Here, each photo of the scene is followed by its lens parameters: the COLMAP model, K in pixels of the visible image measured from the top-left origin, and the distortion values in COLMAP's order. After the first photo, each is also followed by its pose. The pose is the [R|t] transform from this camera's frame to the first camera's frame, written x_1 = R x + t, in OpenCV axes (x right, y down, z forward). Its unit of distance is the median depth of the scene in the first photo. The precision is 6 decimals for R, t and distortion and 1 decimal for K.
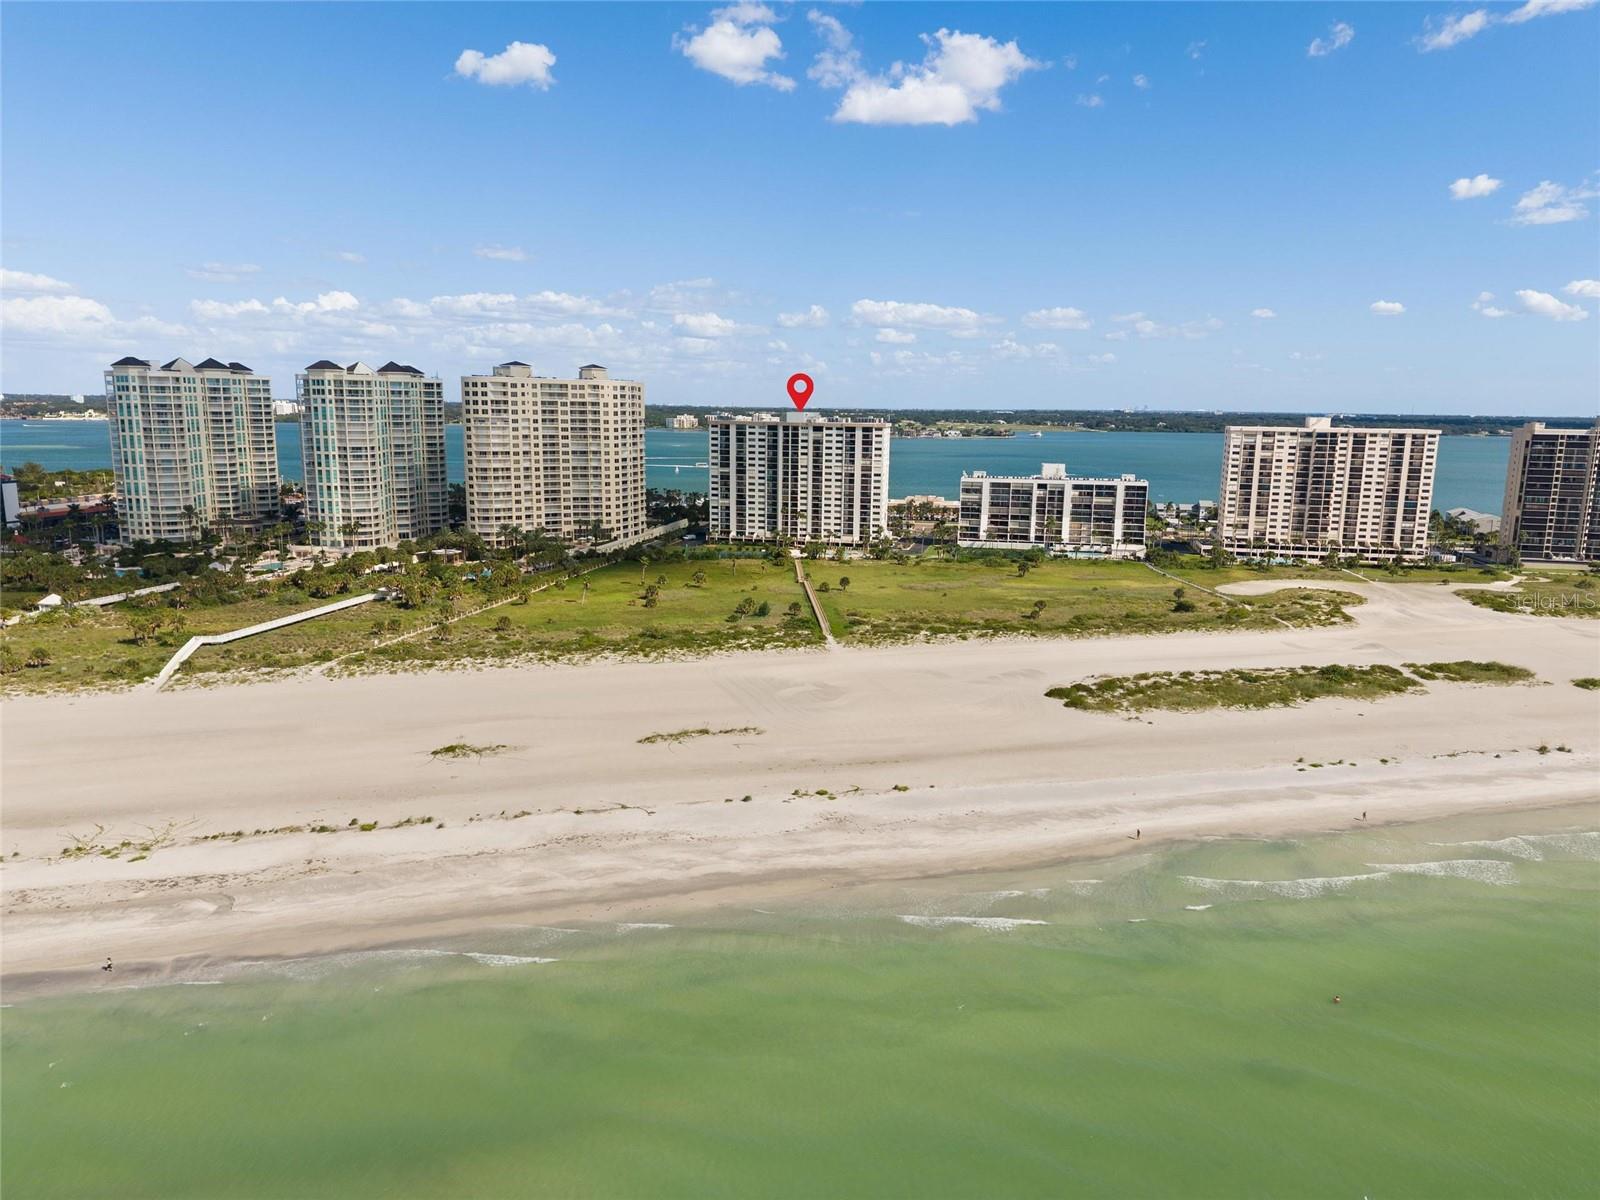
lens RADIAL K [[1042.2, 0, 800.0], [0, 1042.2, 600.0], [0, 0, 1]] dist [0.141567, -0.000320]
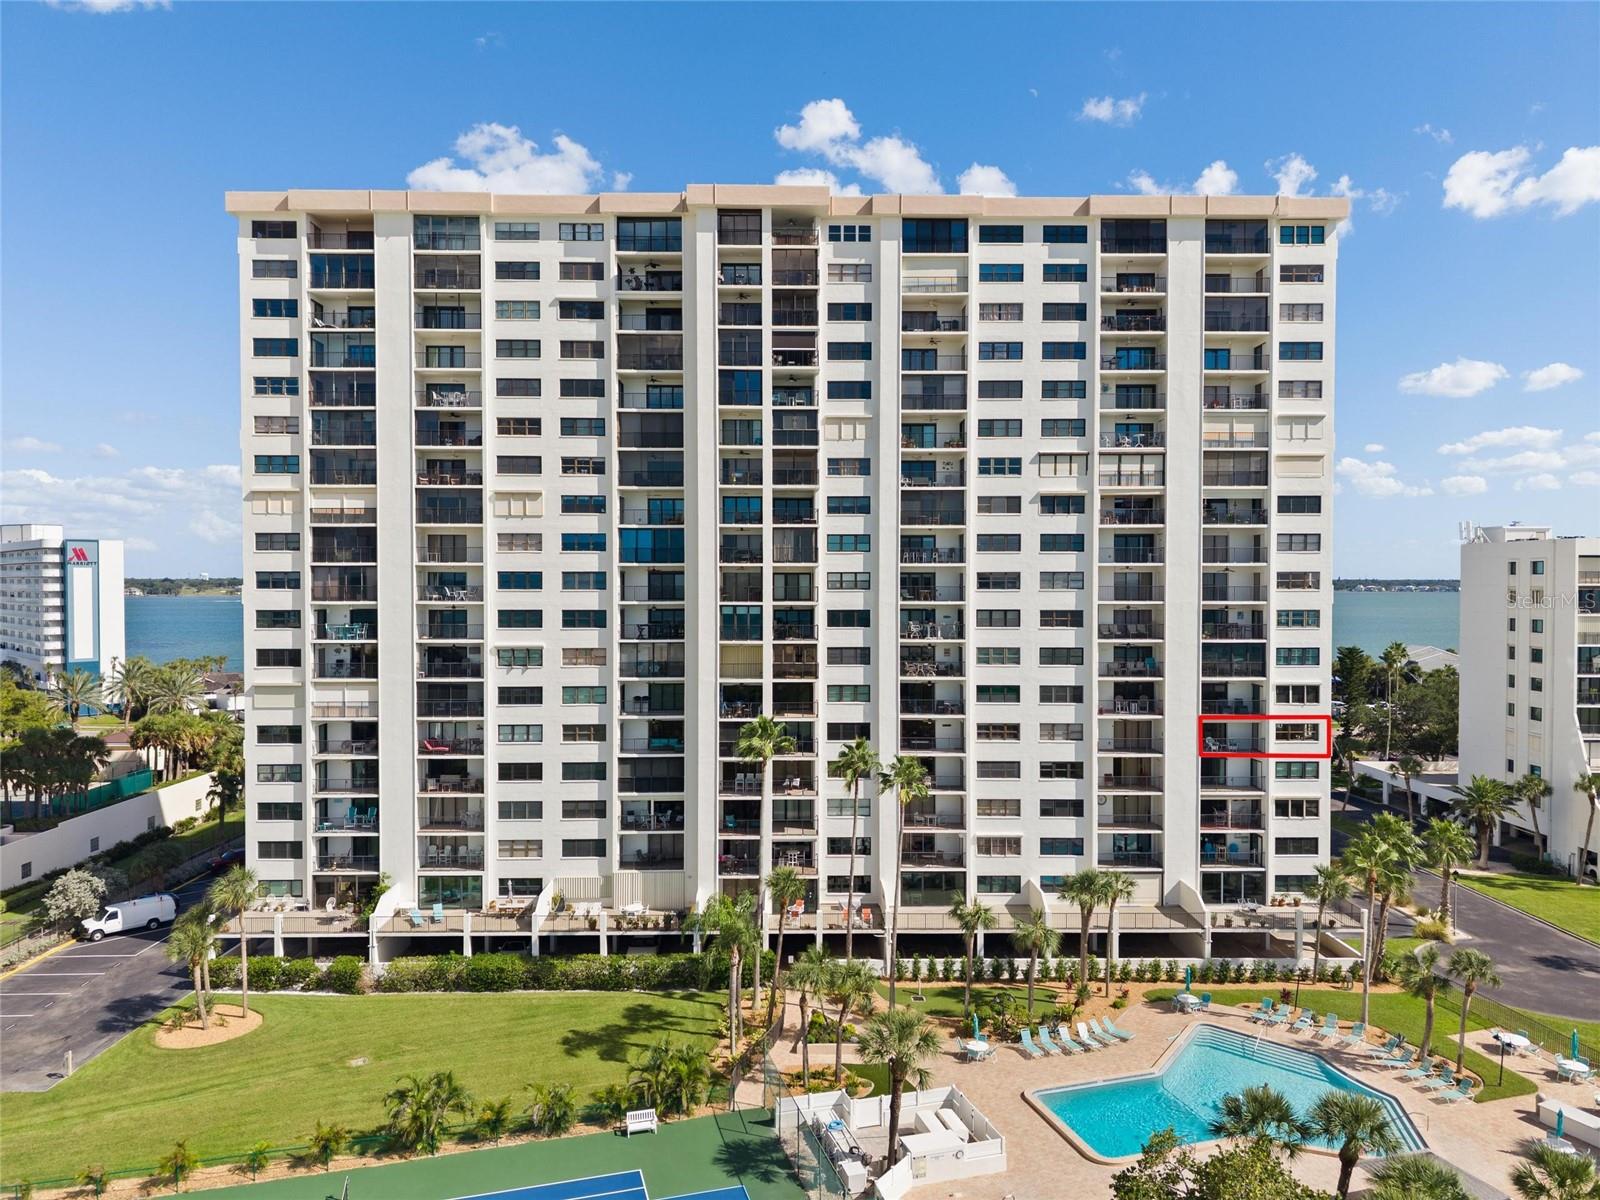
lens RADIAL K [[1072.0, 0, 800.0], [0, 1072.0, 600.0], [0, 0, 1]] dist [0.029639, -0.034659]
pose [[0.973716, -0.017567, 0.227087, -0.042322], [0.054502, 0.986026, -0.157422, -0.080457], [-0.221149, 0.165662, 0.961067, 0.840692]]
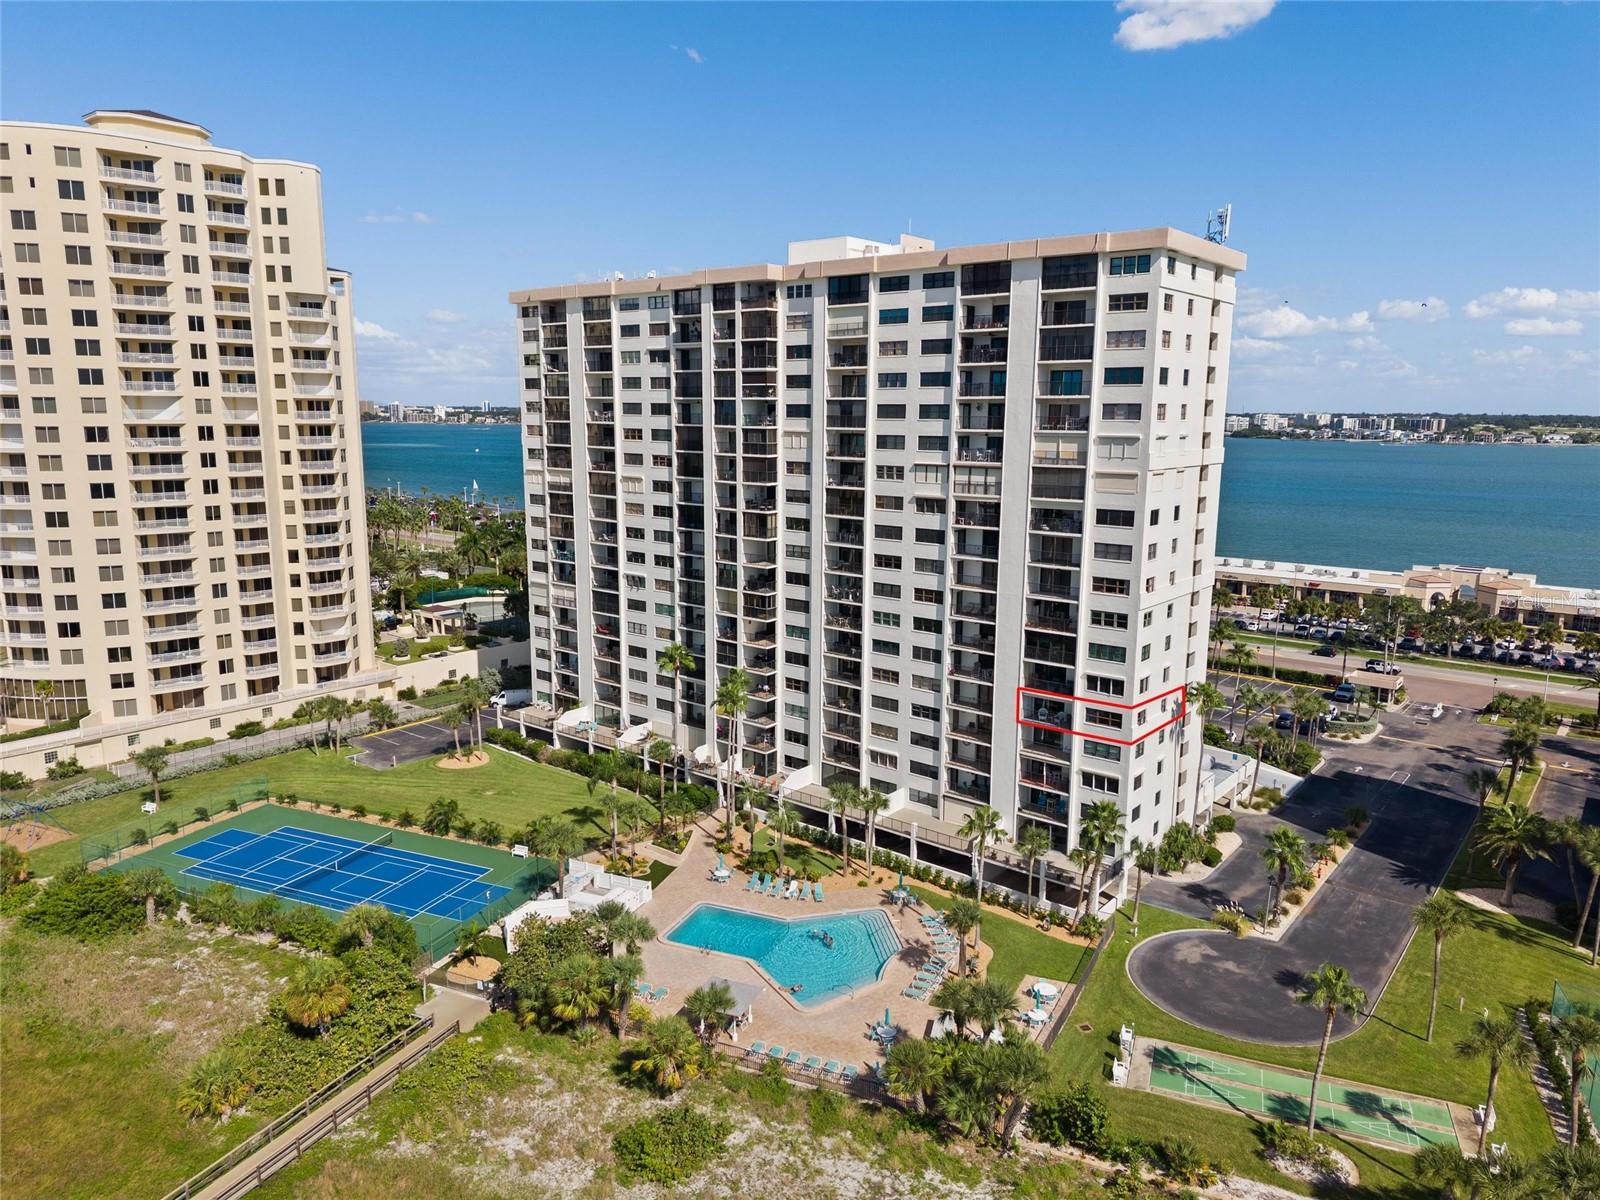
lens RADIAL K [[1072.0, 0, 800.0], [0, 1072.0, 600.0], [0, 0, 1]] dist [0.029639, -0.034659]
pose [[0.895141, 0.069992, -0.440254, 0.106933], [-0.075777, 0.997115, 0.004448, -0.100158], [0.439295, 0.029379, 0.897862, 0.792877]]
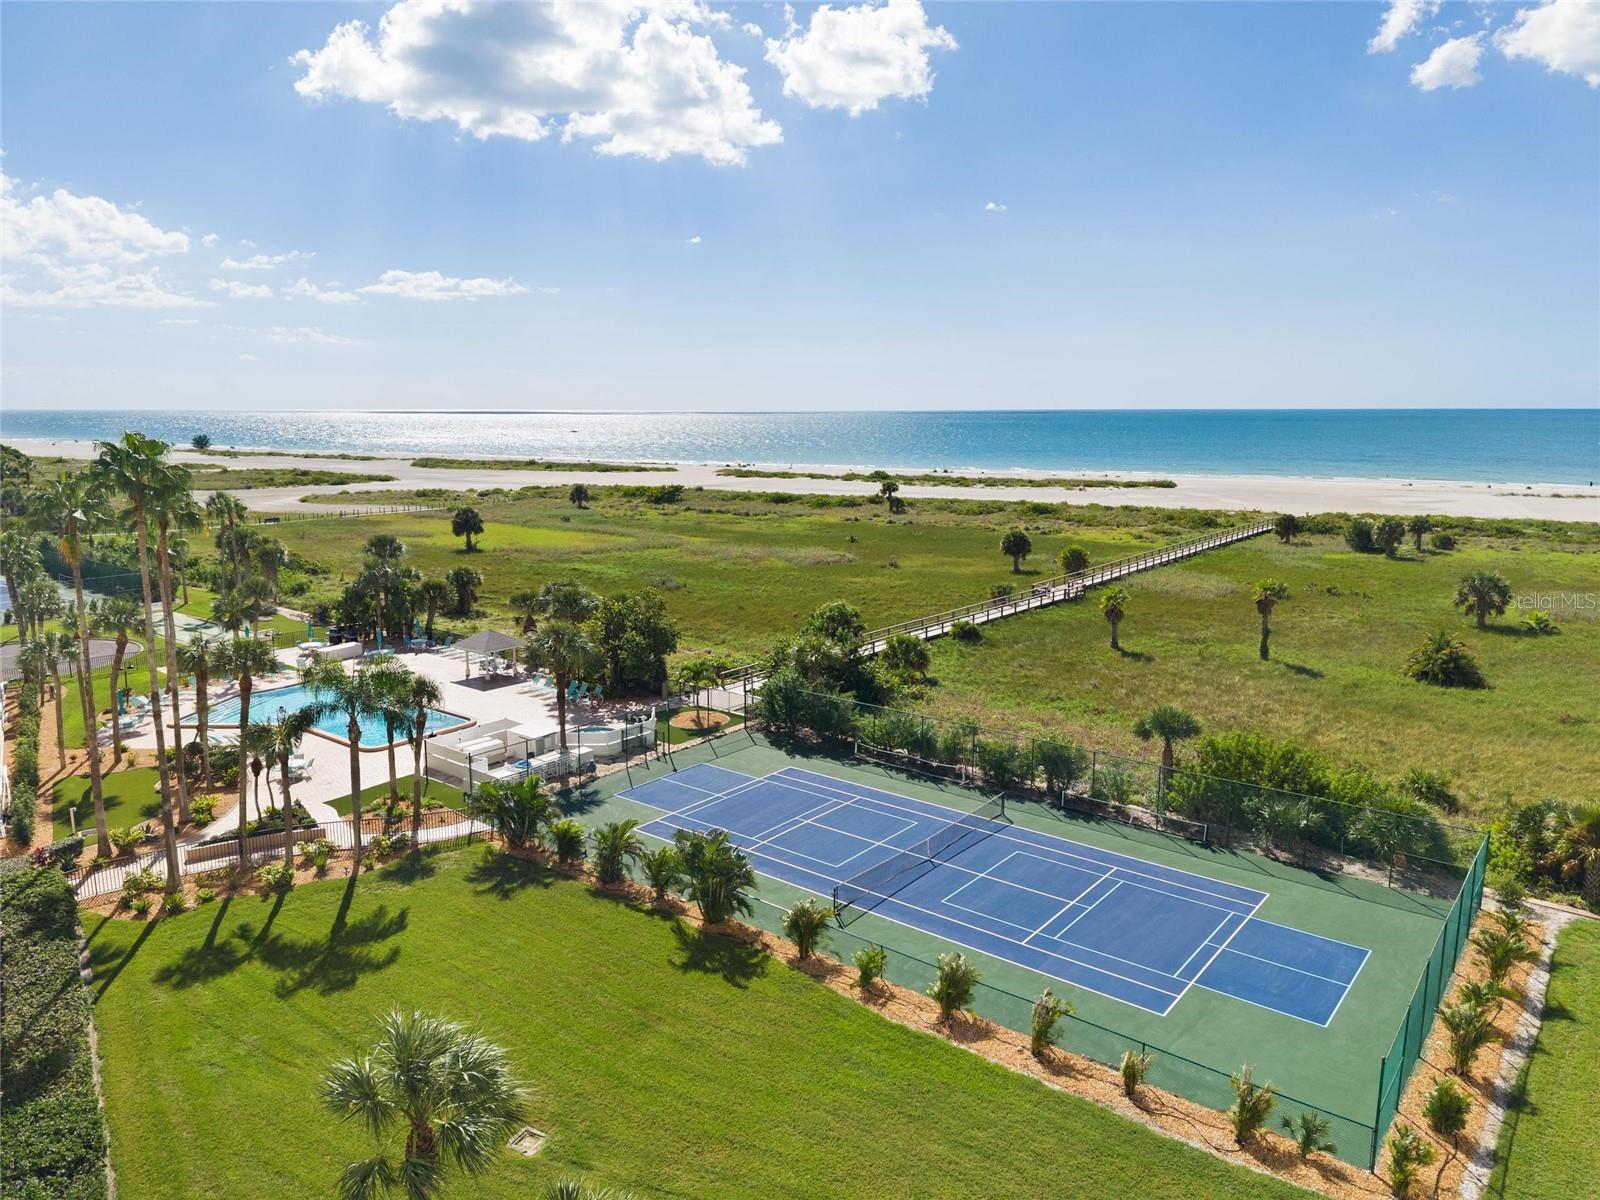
lens RADIAL K [[1072.0, 0, 800.0], [0, 1072.0, 600.0], [0, 0, 1]] dist [0.029639, -0.034659]
pose [[-0.737517, -0.130568, 0.662586, -0.115809], [0.116433, 0.941855, 0.315201, -0.096709], [-0.665216, 0.309613, -0.679432, 1.010091]]
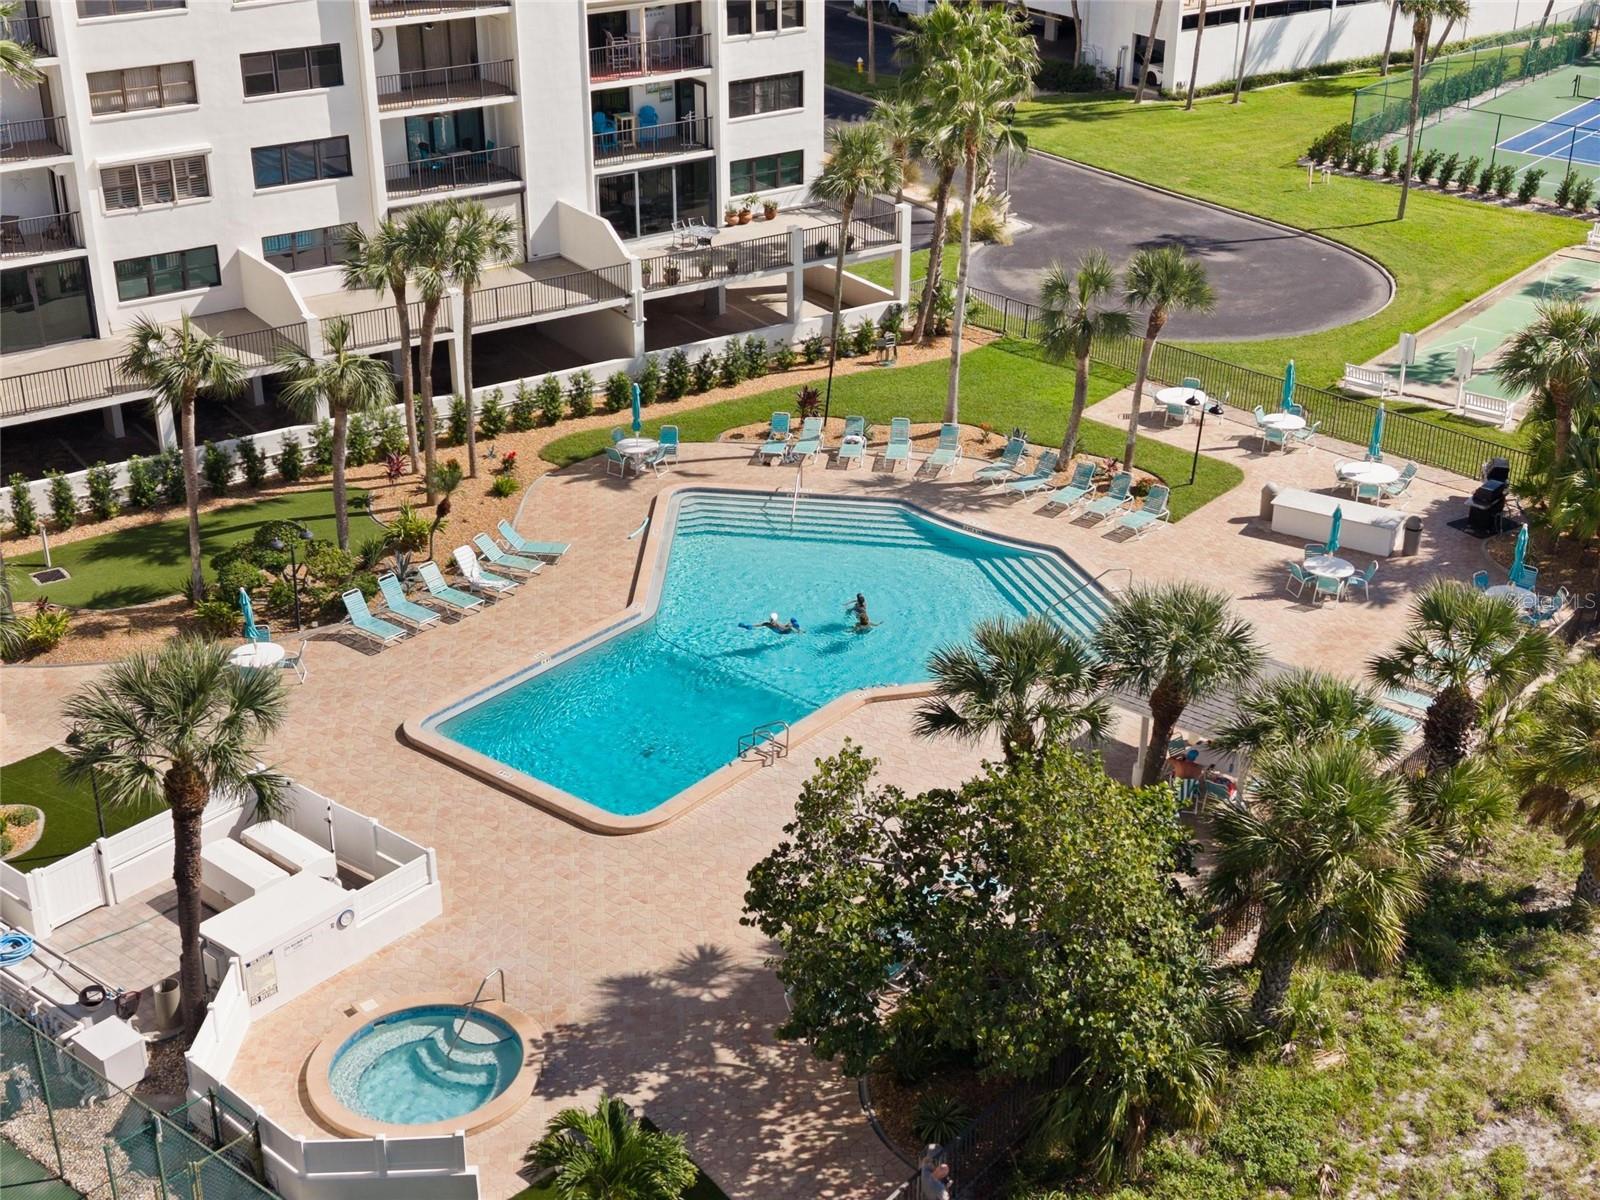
lens RADIAL K [[2111.5, 0, 800.0], [0, 2111.5, 600.0], [0, 0, 1]] dist [0.227899, -0.765738]
pose [[0.685456, -0.329171, 0.649459, -0.044301], [0.140888, 0.935078, 0.325237, -0.081148], [-0.714353, -0.131435, 0.687331, 0.874933]]
